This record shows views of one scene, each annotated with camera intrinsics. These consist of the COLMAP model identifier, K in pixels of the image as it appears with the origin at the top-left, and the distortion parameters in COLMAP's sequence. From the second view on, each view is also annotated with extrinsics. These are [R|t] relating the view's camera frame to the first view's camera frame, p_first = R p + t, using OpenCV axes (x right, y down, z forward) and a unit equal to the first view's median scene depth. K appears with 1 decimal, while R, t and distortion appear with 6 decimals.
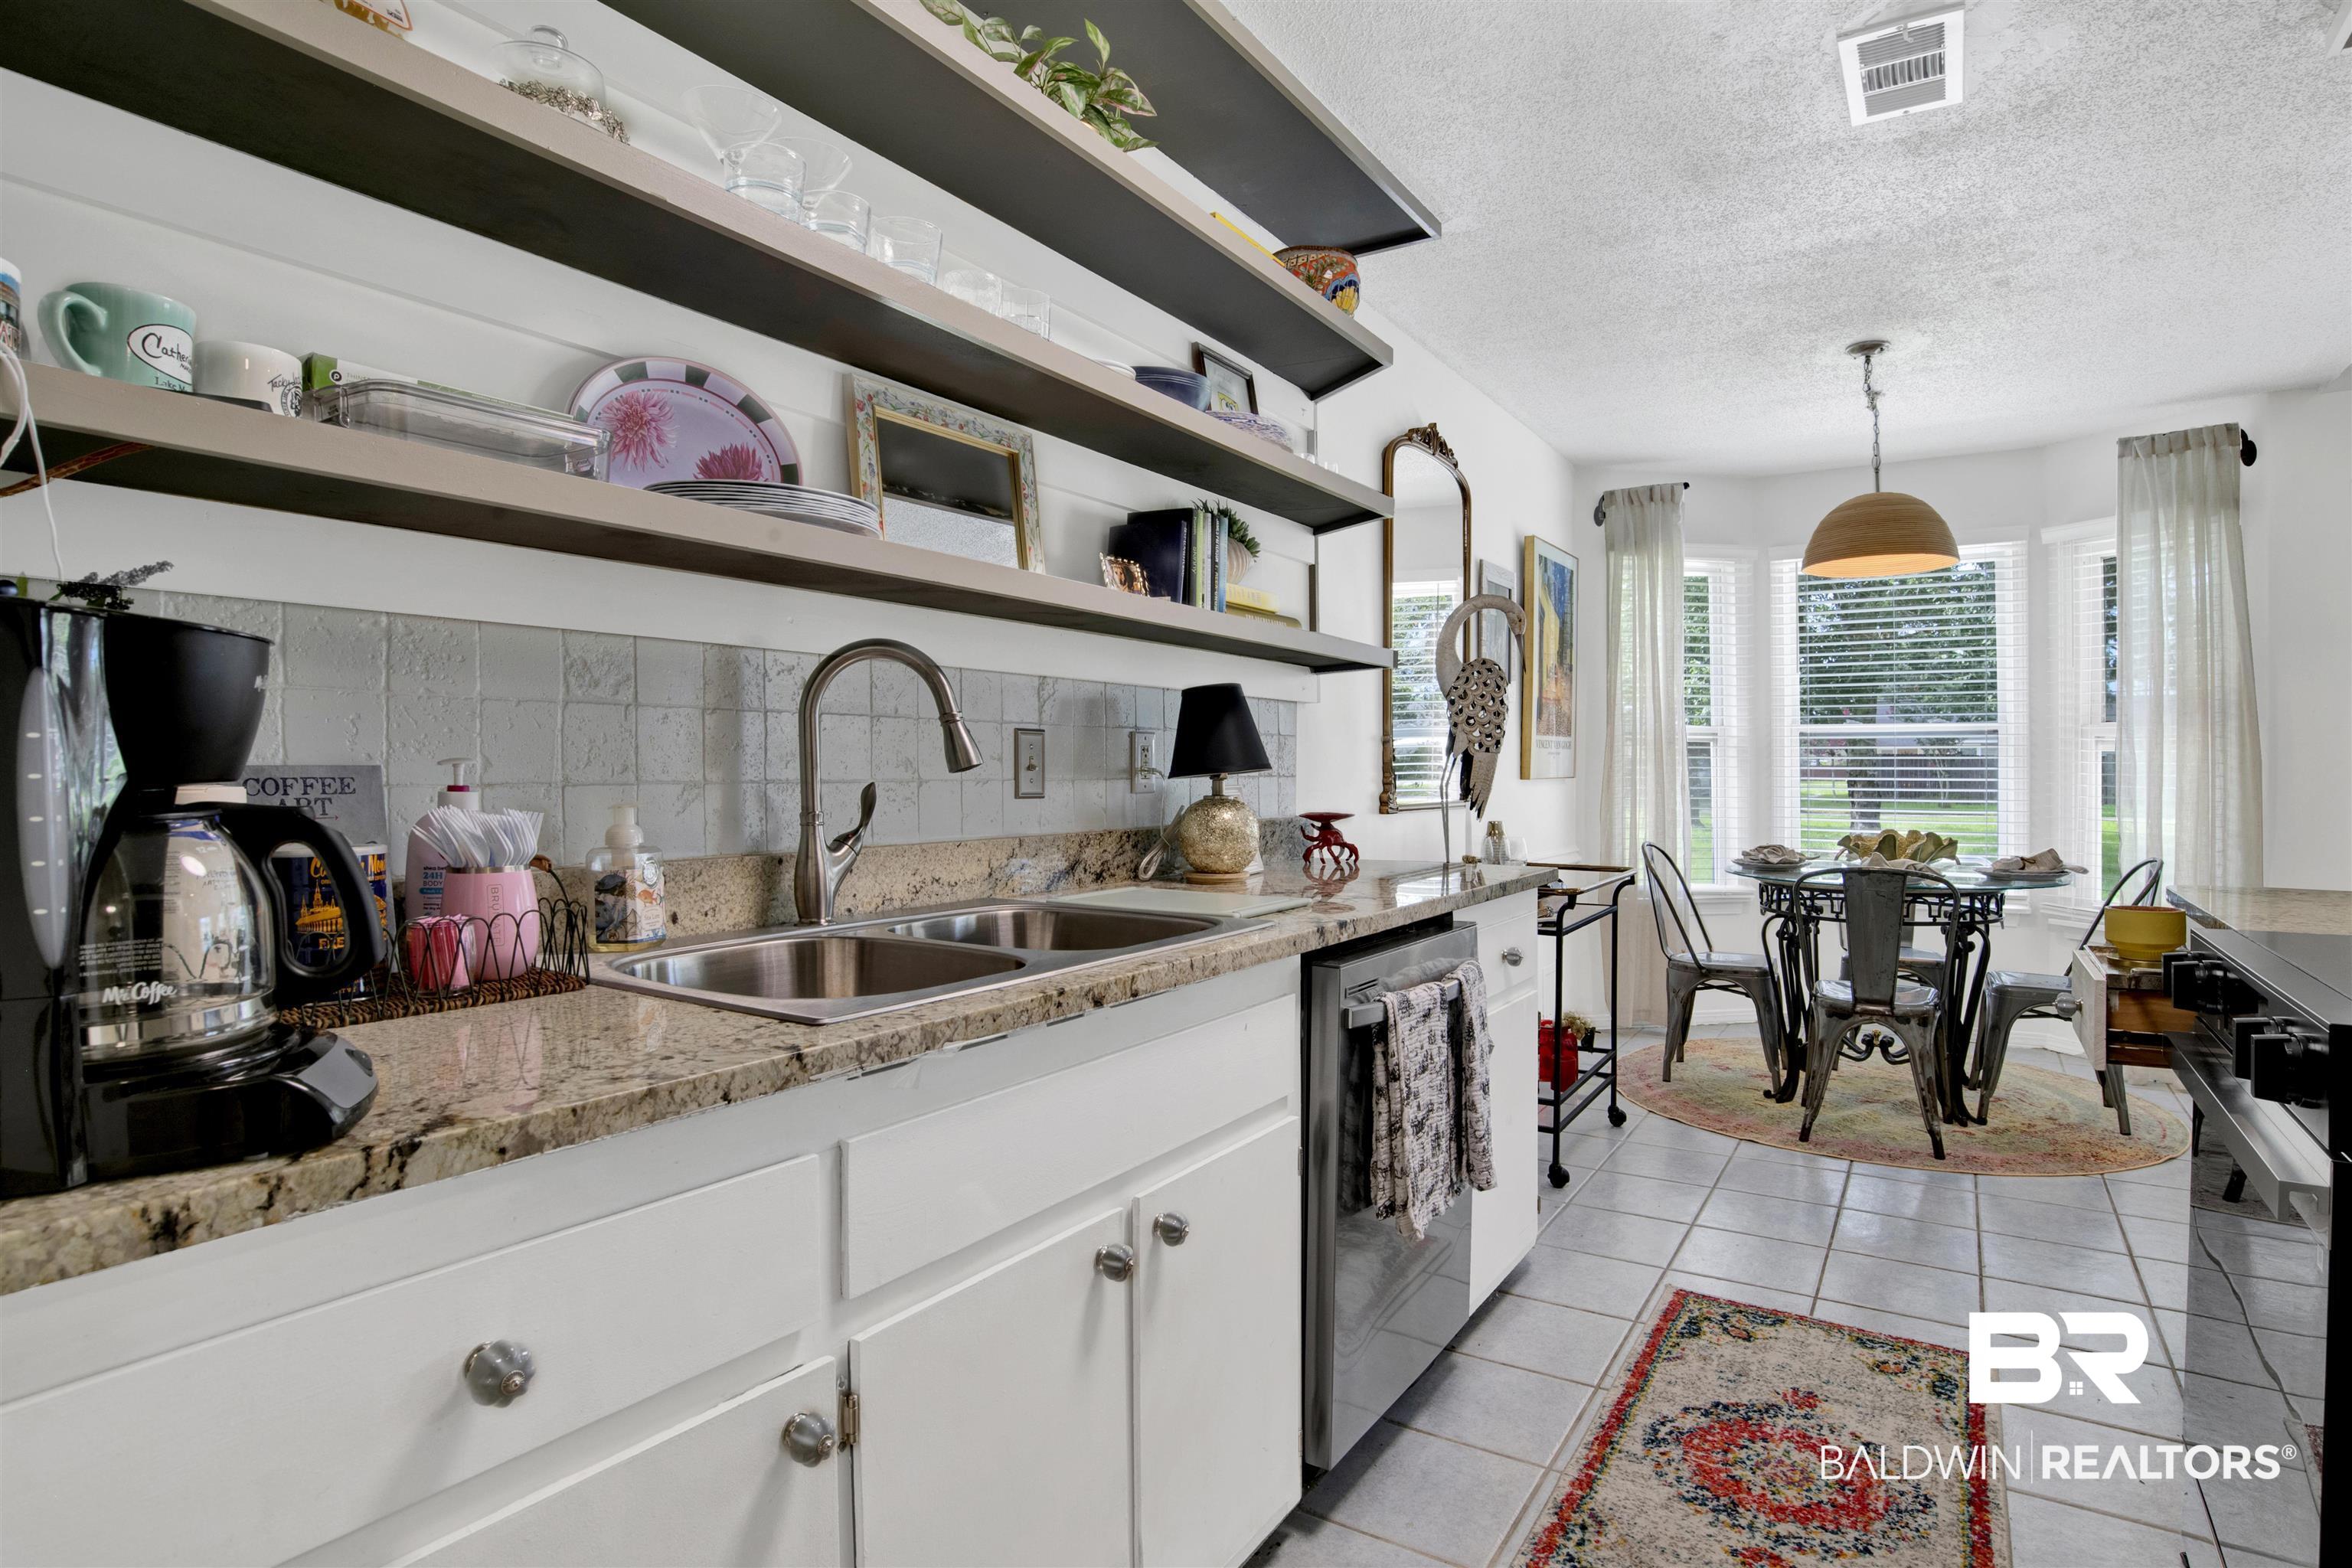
lens RADIAL K [[1225.8, 0, 1194.9], [0, 1225.8, 763.0], [0, 0, 1]] dist [-0.067807, 0.020529]
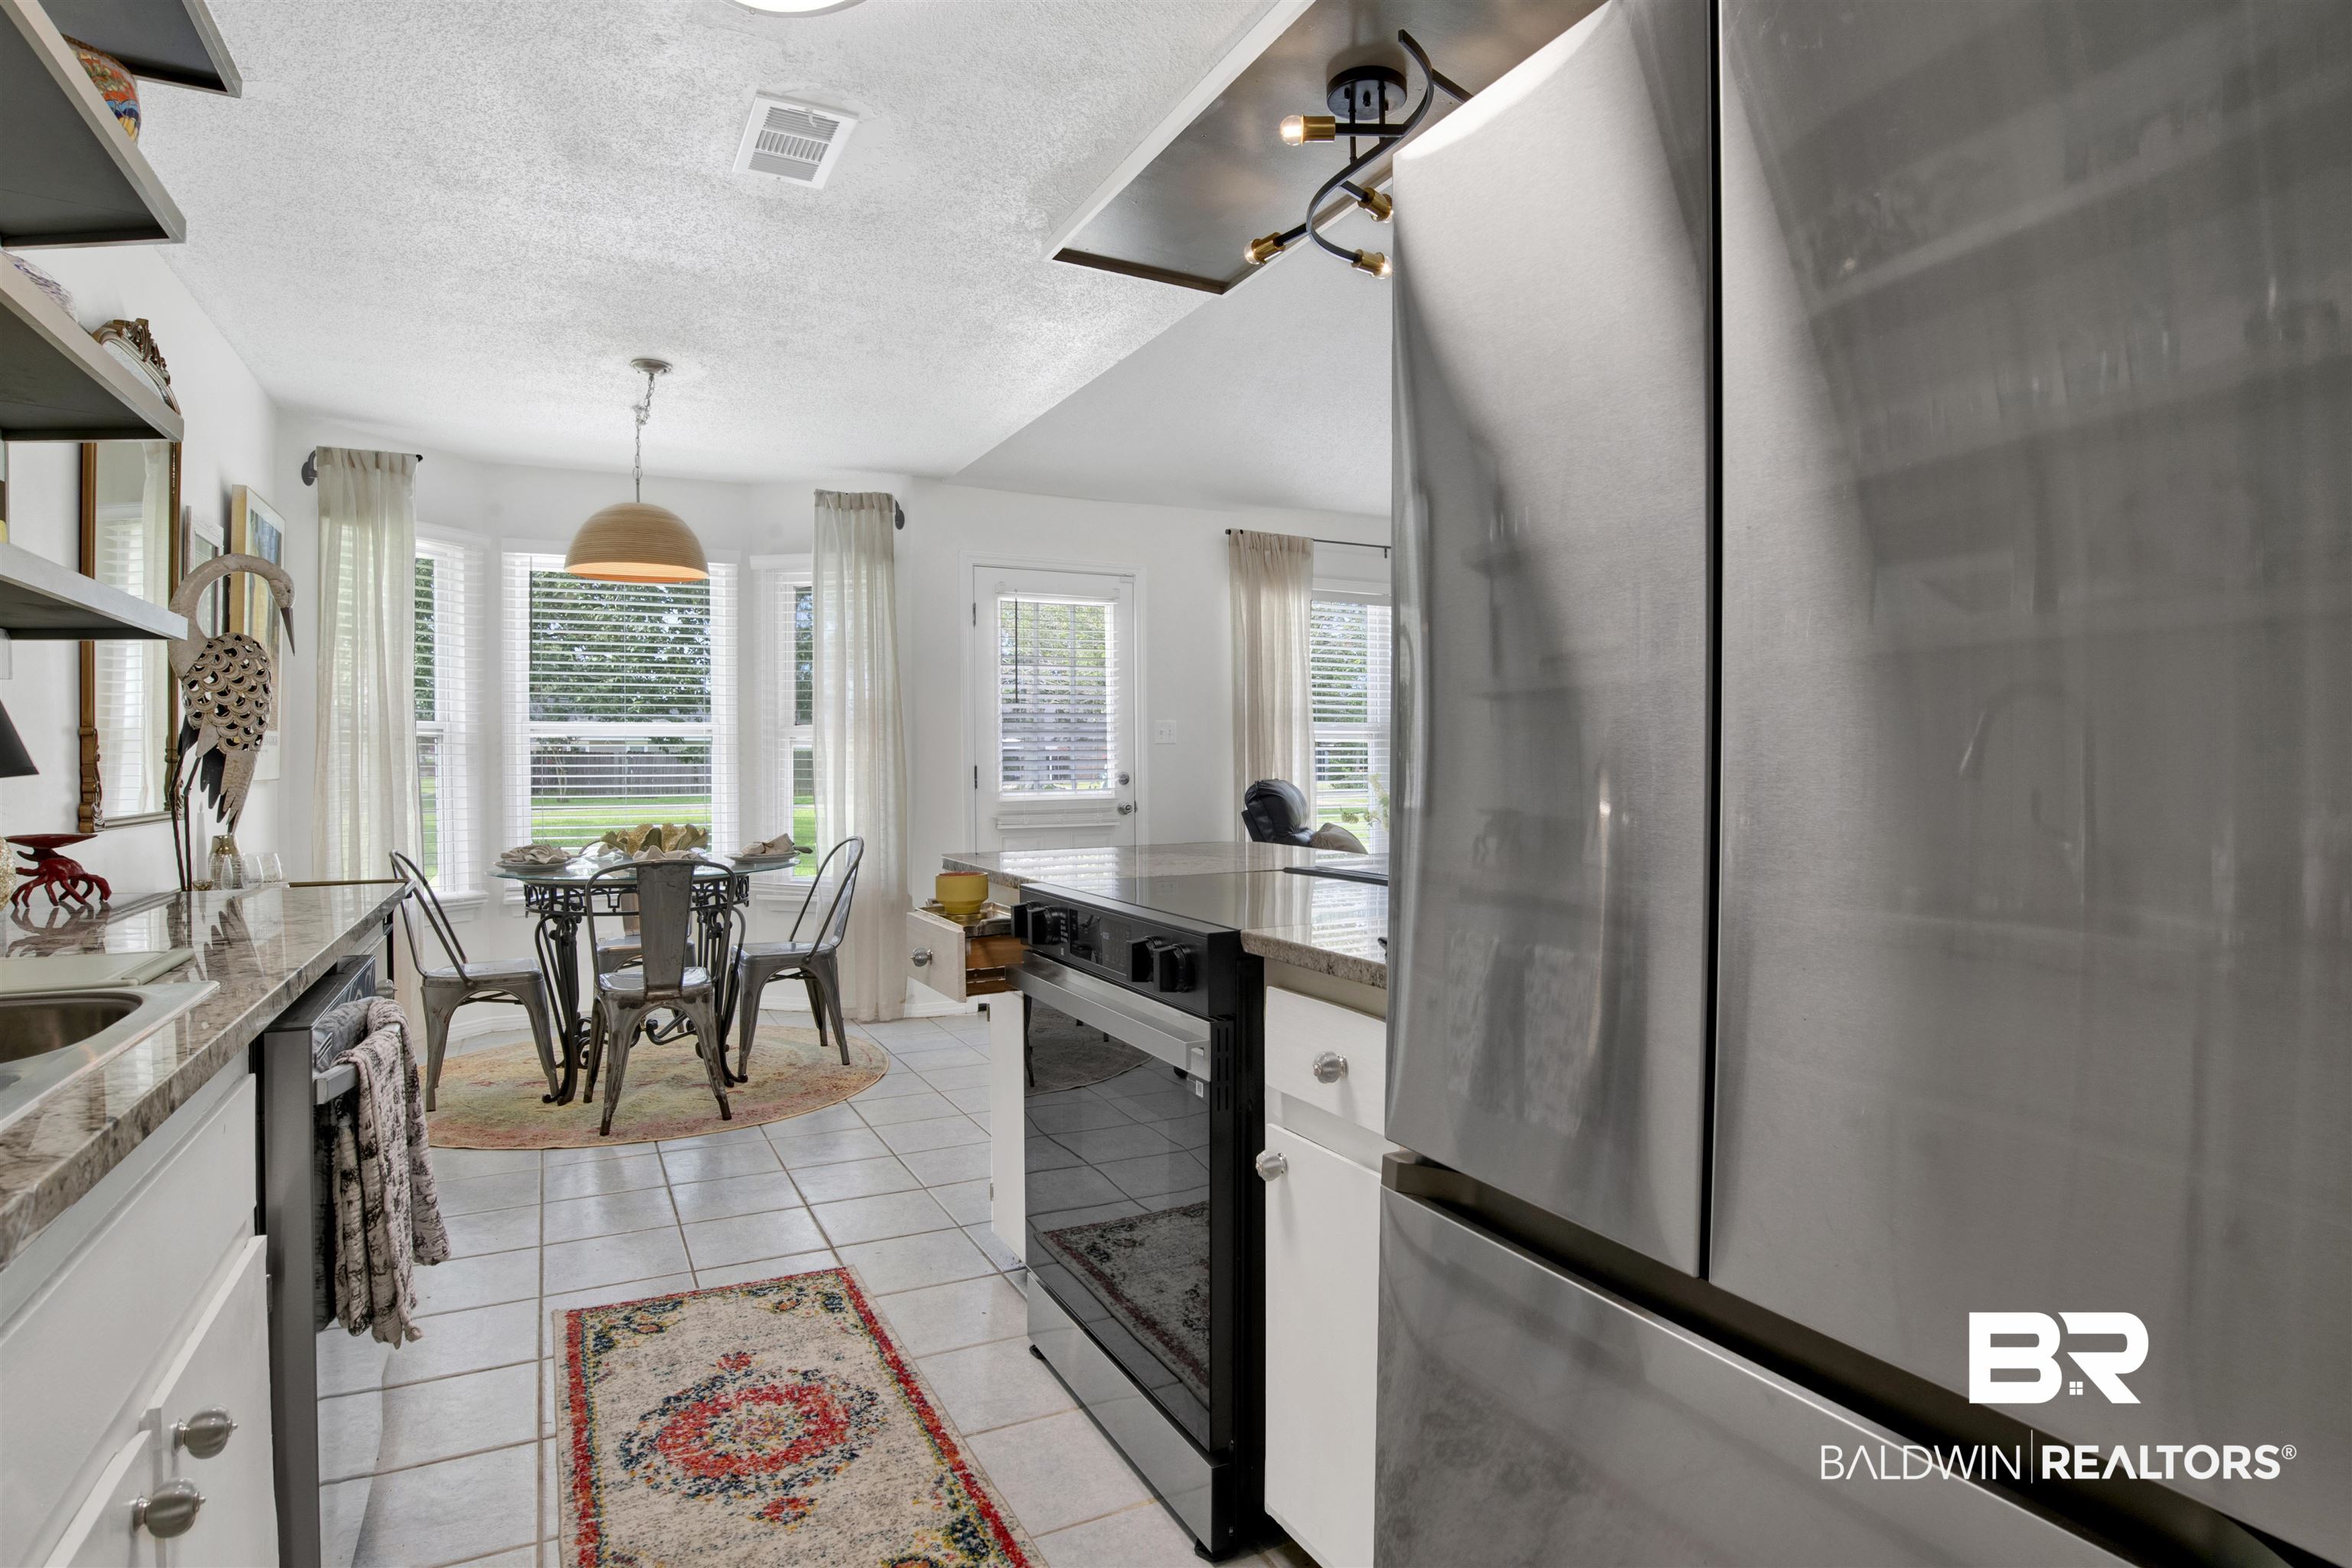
lens RADIAL K [[1225.8, 0, 1191.4], [0, 1225.8, 757.0], [0, 0, 1]] dist [-0.067807, 0.020529]
pose [[0.492795, -0.001546, 0.870144, -0.124884], [0.003732, 0.999993, -0.000337, -0.001399], [-0.870137, 0.003413, 0.492797, 0.067254]]
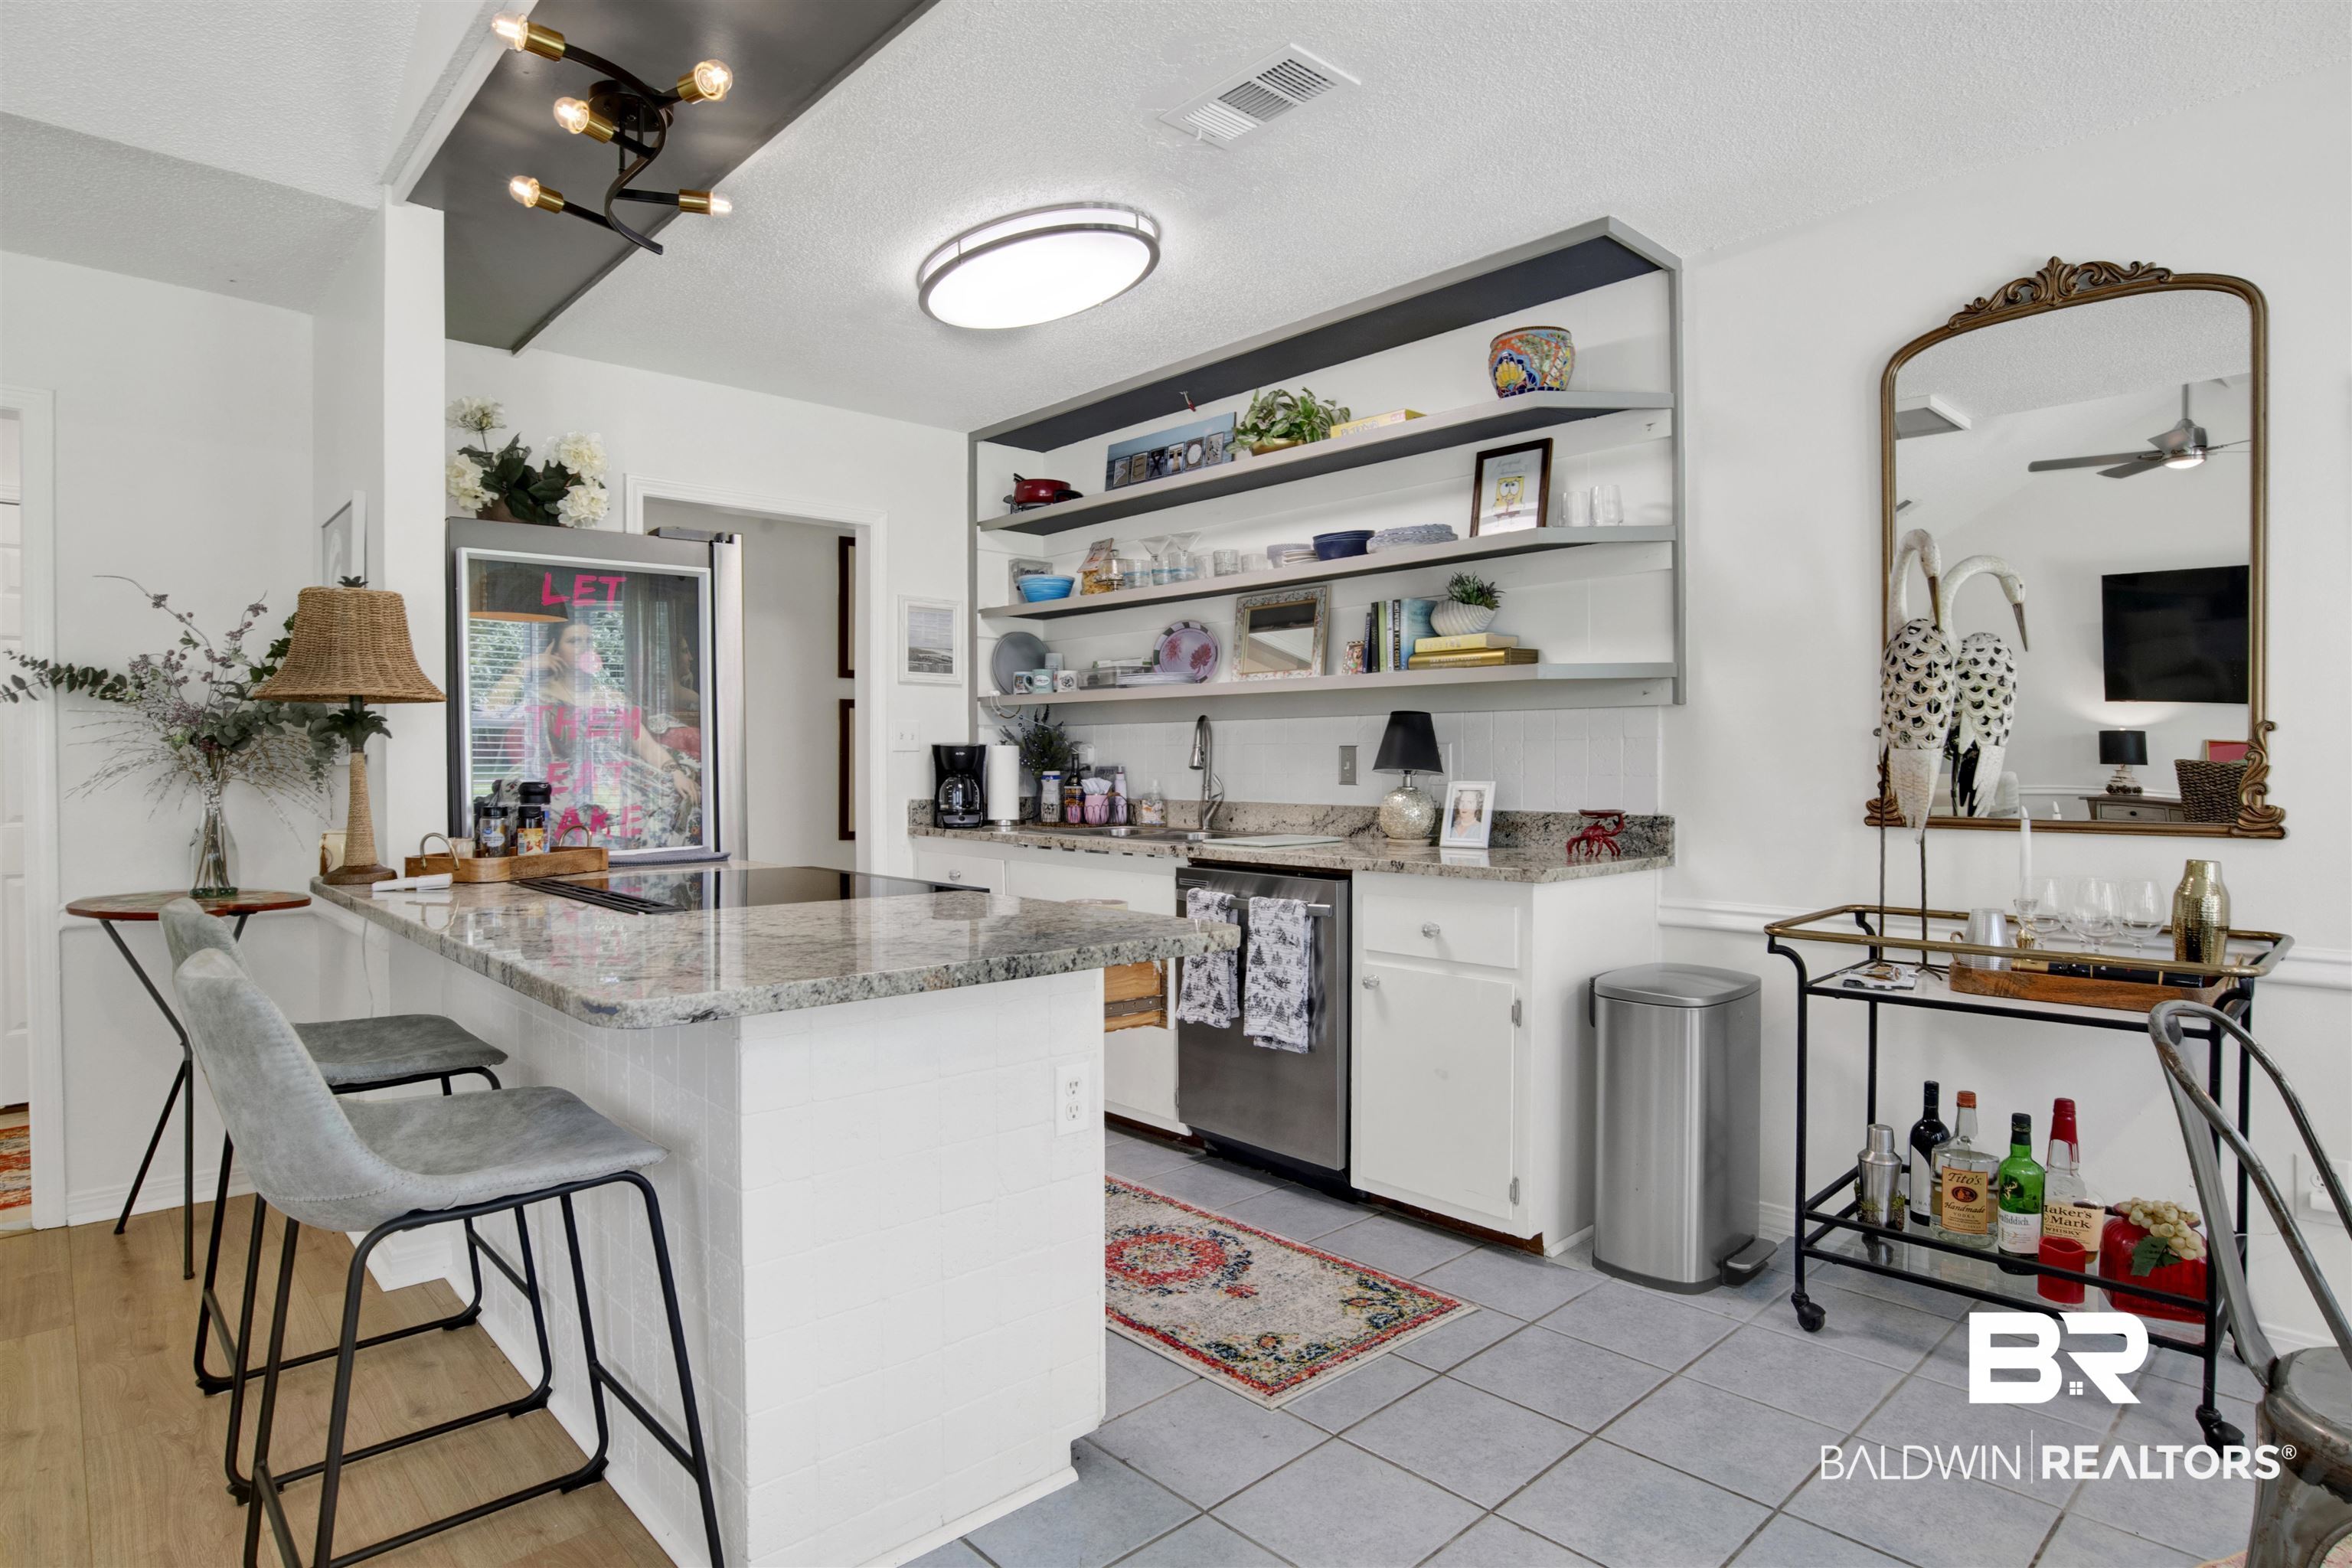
lens RADIAL K [[1225.8, 0, 1151.5], [0, 1225.8, 797.9], [0, 0, 1]] dist [-0.067807, 0.020529]
pose [[-0.267723, 0.011804, -0.963424, 0.975484], [-0.008424, 0.999858, 0.014591, 0.014404], [0.963459, 0.012022, -0.267586, 0.708503]]
